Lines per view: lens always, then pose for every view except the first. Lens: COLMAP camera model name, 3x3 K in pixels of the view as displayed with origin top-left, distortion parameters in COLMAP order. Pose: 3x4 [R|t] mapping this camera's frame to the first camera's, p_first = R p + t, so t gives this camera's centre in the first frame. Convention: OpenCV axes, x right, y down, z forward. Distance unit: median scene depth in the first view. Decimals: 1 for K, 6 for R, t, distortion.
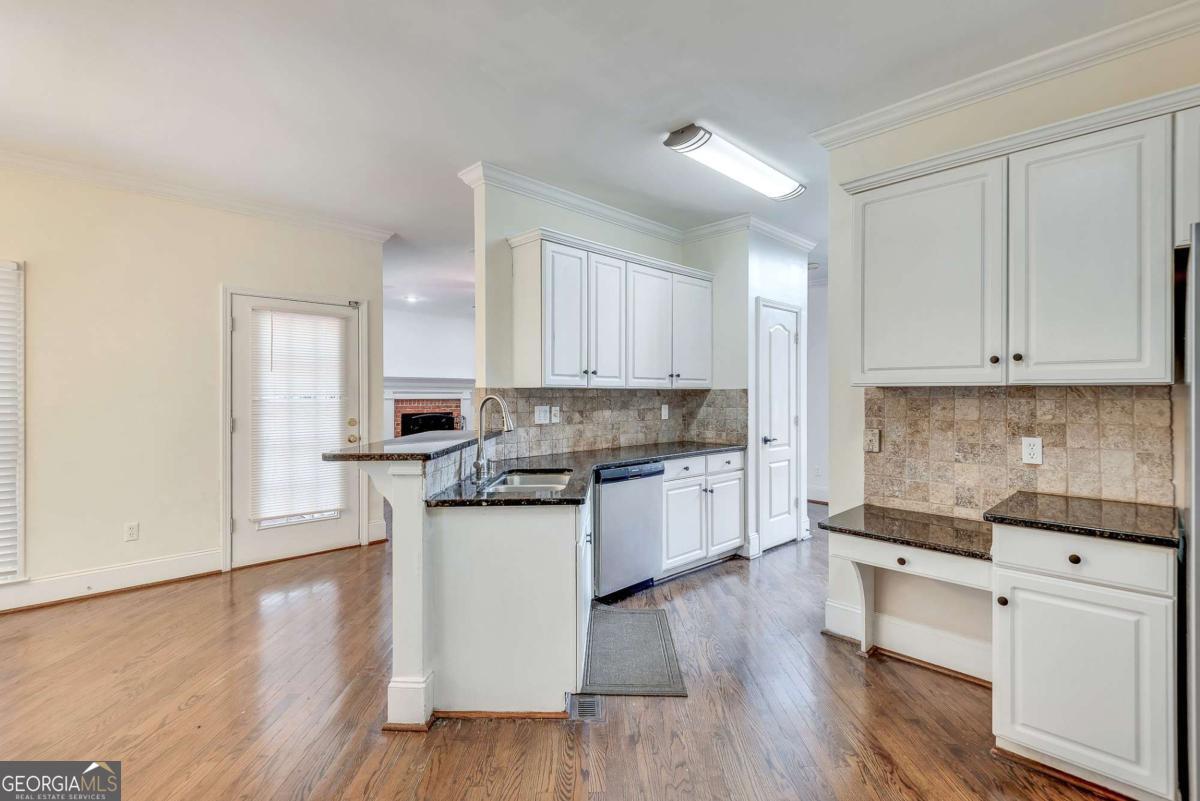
lens RADIAL K [[551.9, 0, 594.9], [0, 551.9, 392.0], [0, 0, 1]] dist [0.027056, -0.014734]
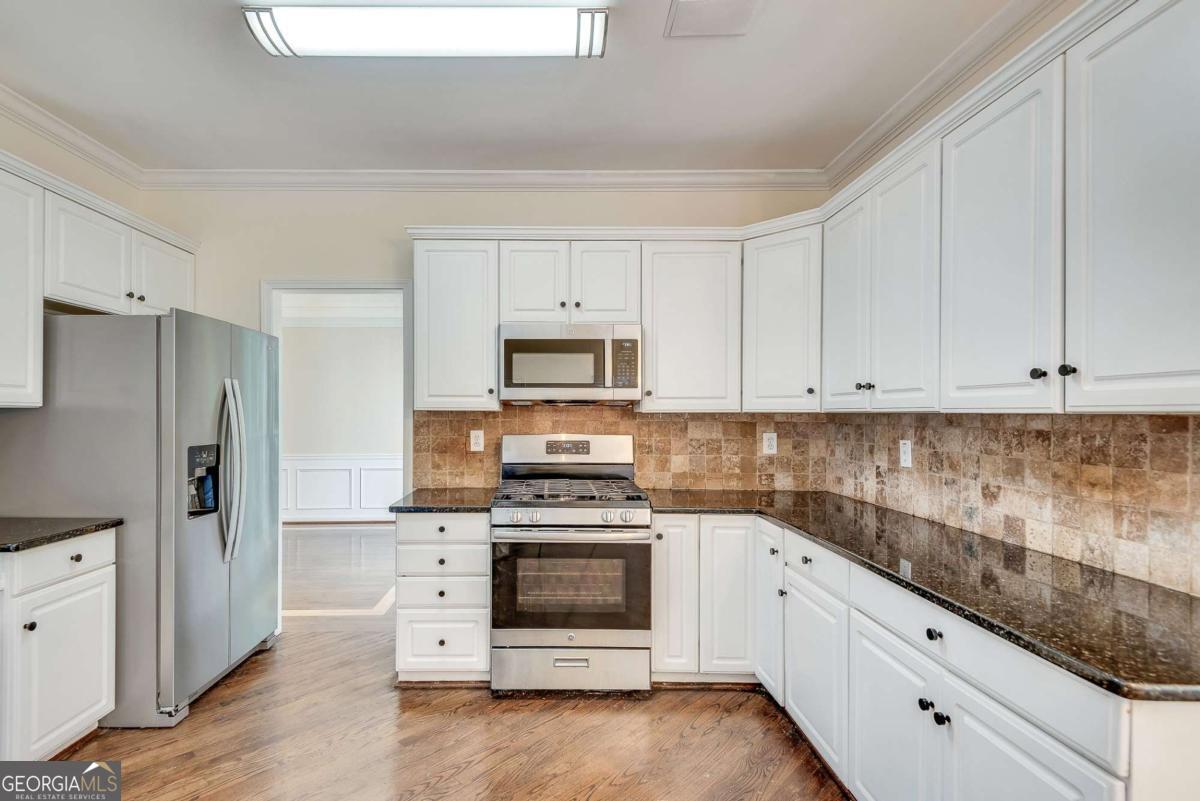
lens RADIAL K [[551.9, 0, 542.4], [0, 551.9, 418.6], [0, 0, 1]] dist [0.027056, -0.014734]
pose [[-0.724041, -0.001373, 0.689755, -0.301825], [-0.002360, 0.999997, -0.000488, 0.004911], [-0.689753, -0.001981, -0.724042, 0.567586]]
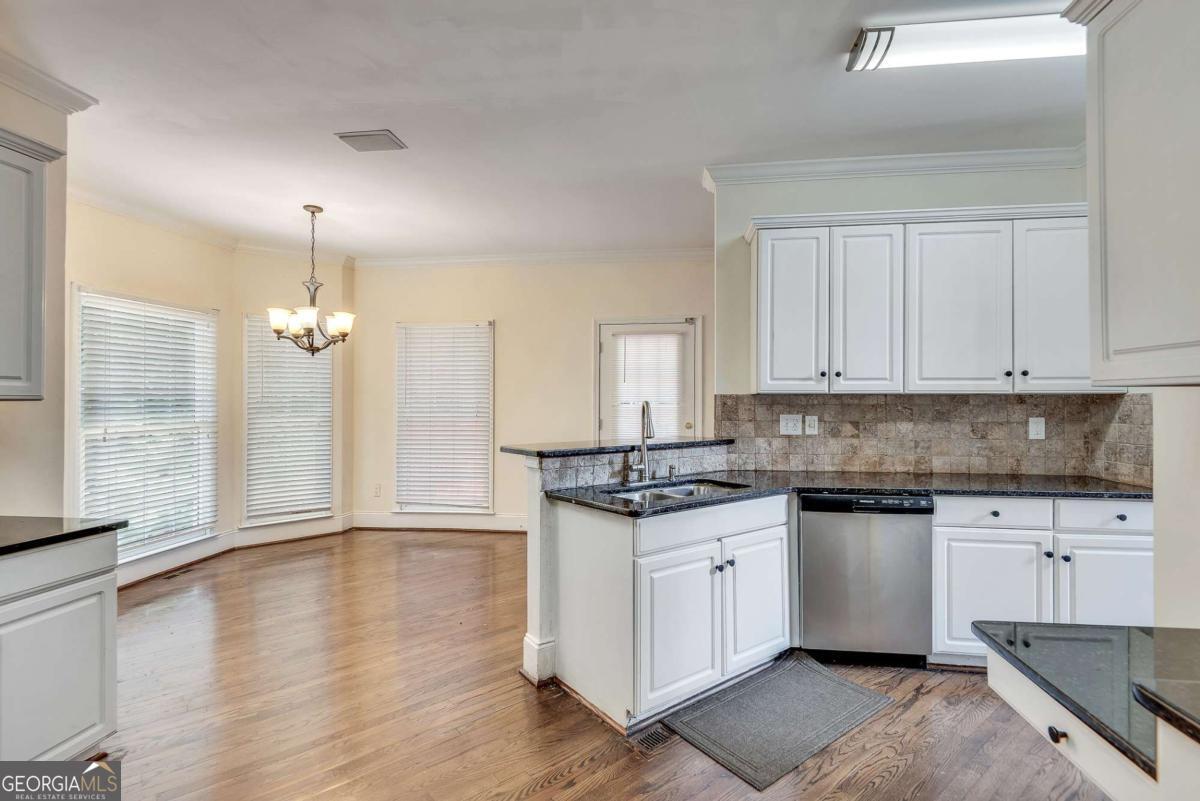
lens RADIAL K [[551.9, 0, 607.3], [0, 551.9, 397.8], [0, 0, 1]] dist [0.027056, -0.014734]
pose [[0.622982, -0.003112, -0.782230, 0.420517], [0.001355, 0.999995, -0.002899, 0.000862], [0.782235, 0.000746, 0.622983, 0.228450]]
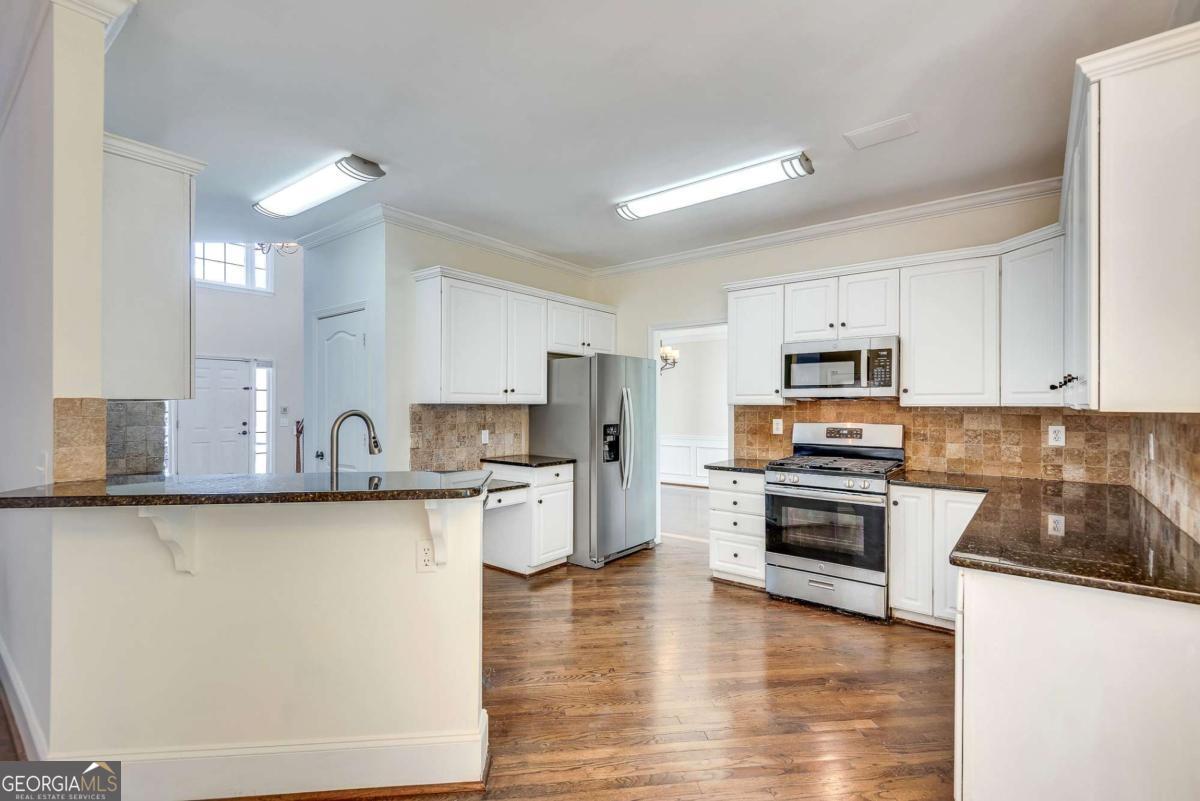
lens RADIAL K [[551.9, 0, 594.0], [0, 551.9, 405.0], [0, 0, 1]] dist [0.027056, -0.014734]
pose [[-0.136202, 0.001905, 0.990679, -0.767655], [-0.004069, 0.999989, -0.002482, -0.002510], [-0.990673, -0.004369, -0.136192, 0.569537]]
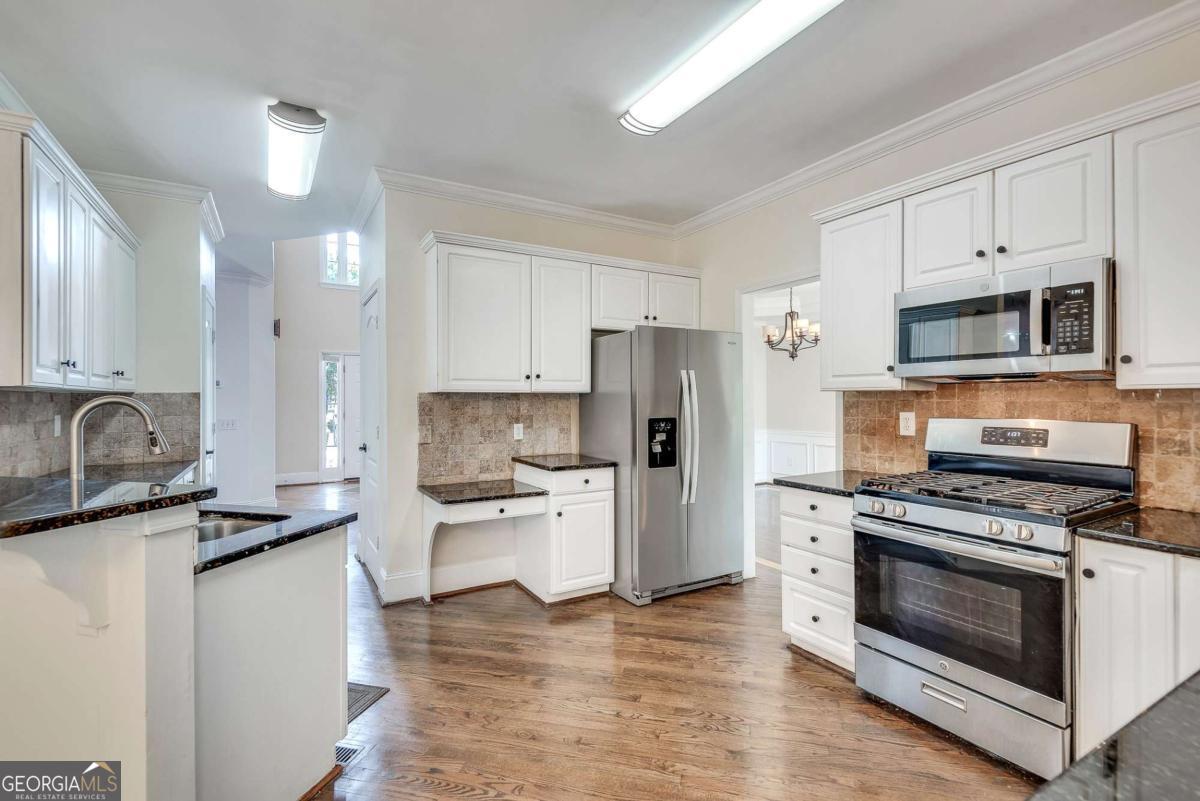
lens RADIAL K [[551.9, 0, 597.0], [0, 551.9, 397.6], [0, 0, 1]] dist [0.027056, -0.014734]
pose [[0.233590, 0.002464, 0.972332, -0.492165], [0.000027, 0.999997, -0.002541, 0.004753], [-0.972335, 0.000619, 0.233589, 0.249132]]
